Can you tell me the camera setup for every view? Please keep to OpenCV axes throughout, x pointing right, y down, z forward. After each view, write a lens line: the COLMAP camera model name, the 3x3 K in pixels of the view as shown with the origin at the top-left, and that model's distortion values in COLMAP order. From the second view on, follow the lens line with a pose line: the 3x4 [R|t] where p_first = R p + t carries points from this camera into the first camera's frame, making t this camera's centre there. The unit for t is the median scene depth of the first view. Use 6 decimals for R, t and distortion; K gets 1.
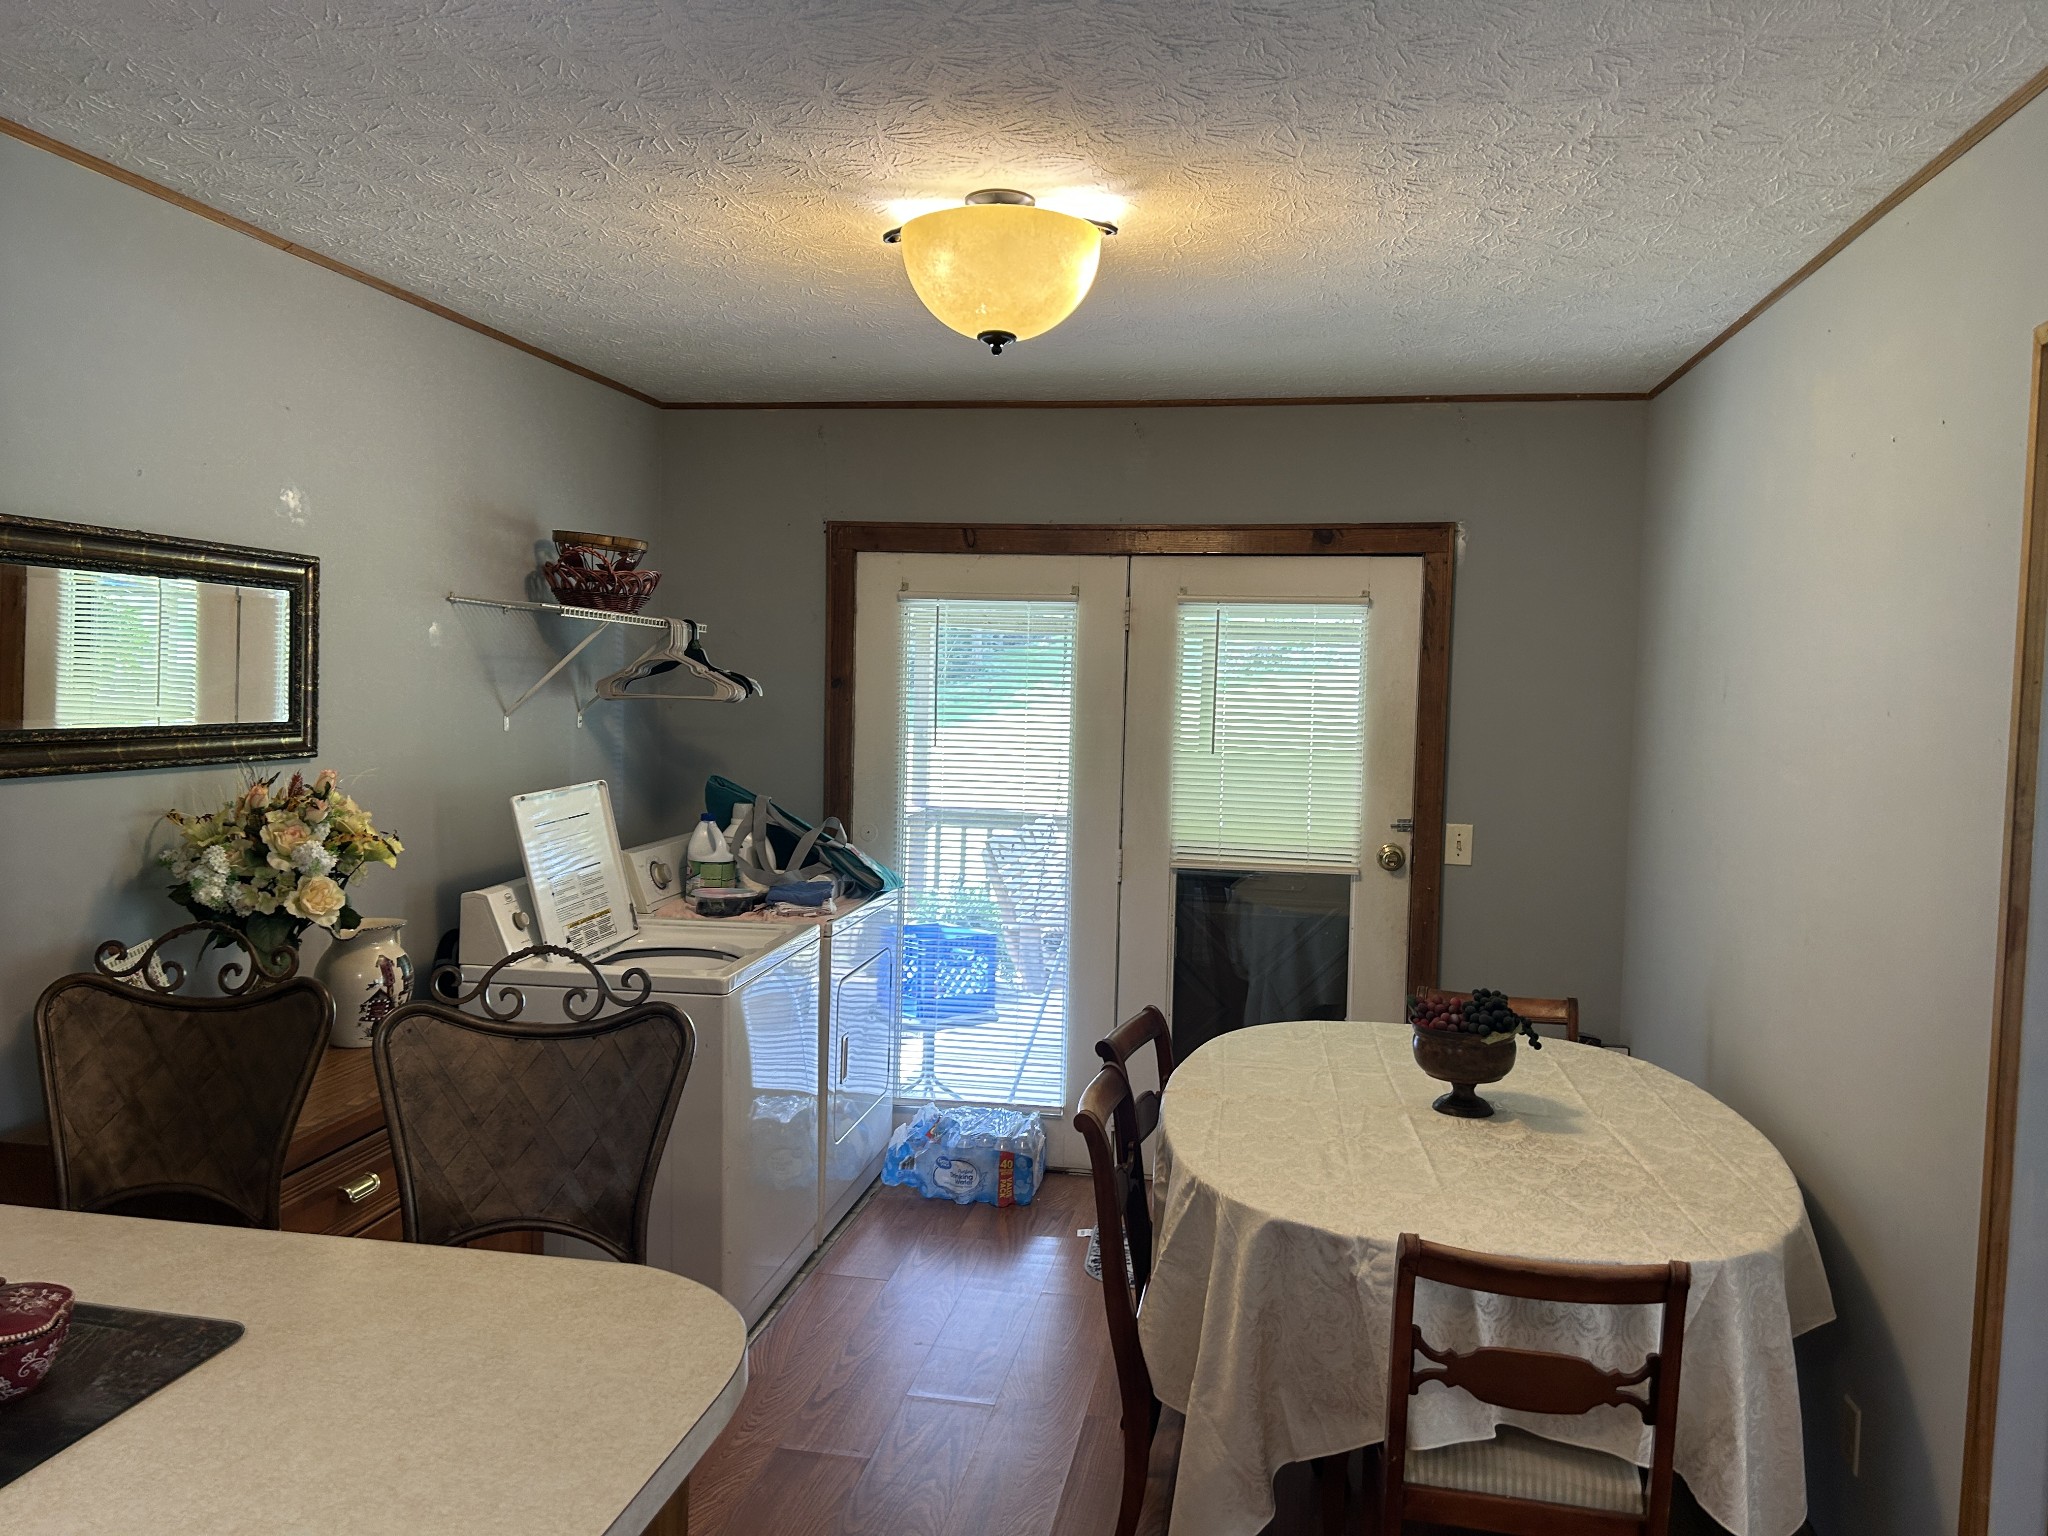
lens RADIAL K [[1456.4, 0, 1030.4], [0, 1456.4, 768.8], [0, 0, 1]] dist [0.073375, -0.071485]
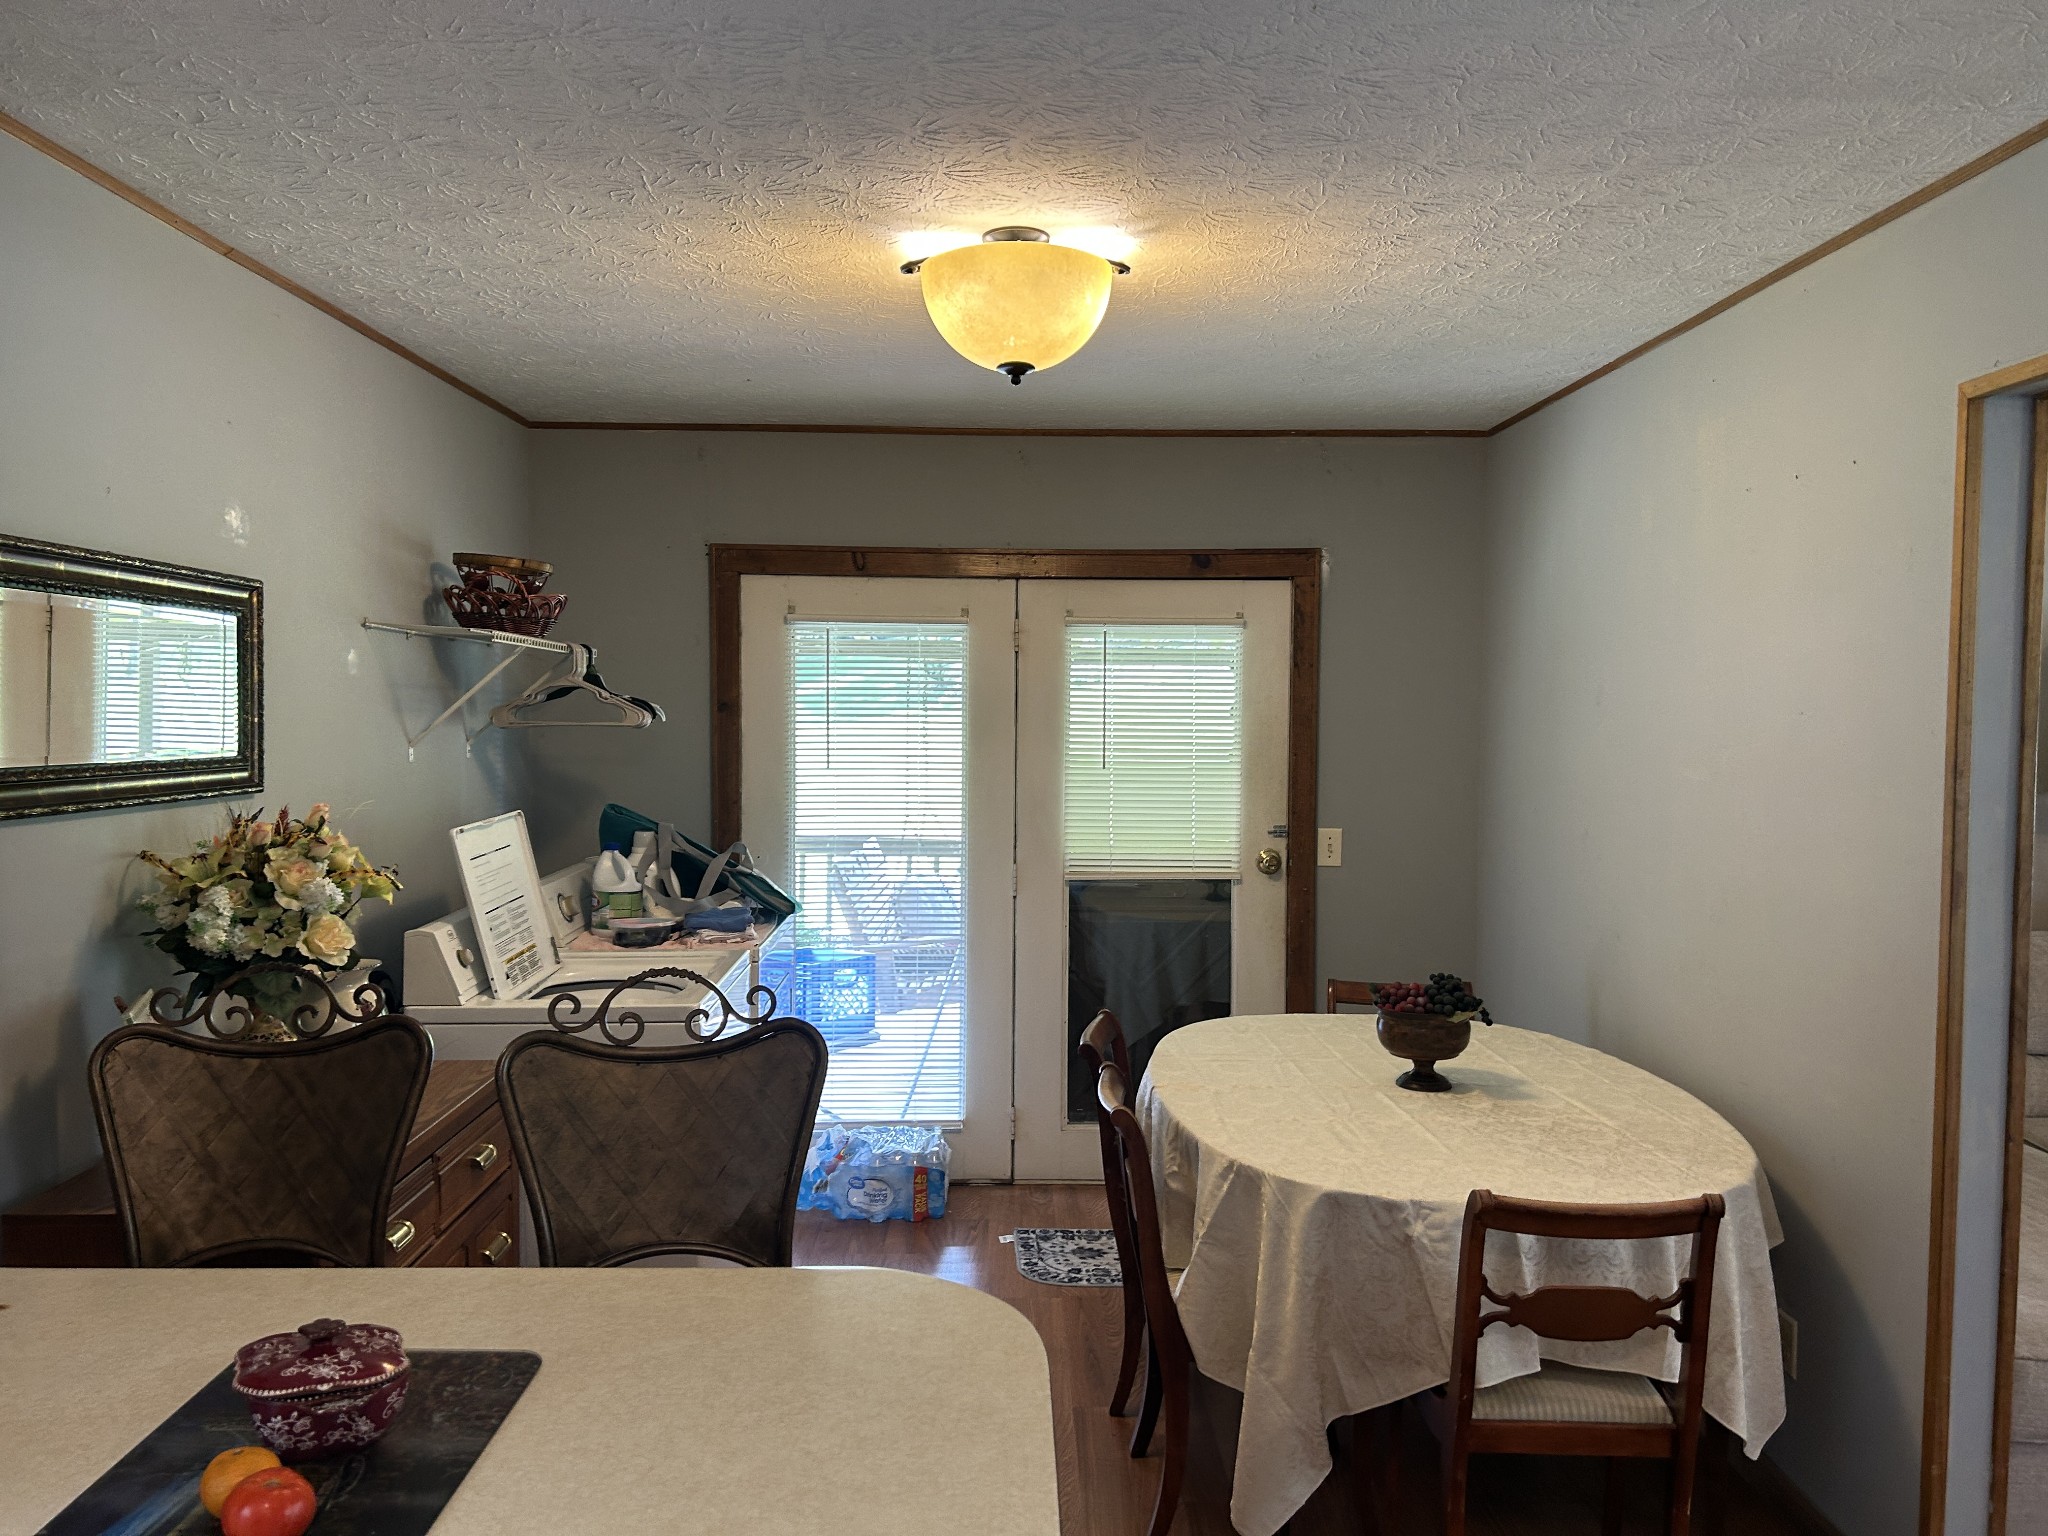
lens RADIAL K [[1452.8, 0, 1032.4], [0, 1452.8, 779.3], [0, 0, 1]] dist [0.075704, -0.076553]
pose [[0.982466, -0.026621, 0.184530, -0.186154], [0.028340, 0.999576, -0.006685, 0.004123], [-0.184274, 0.011797, 0.982804, -0.016451]]
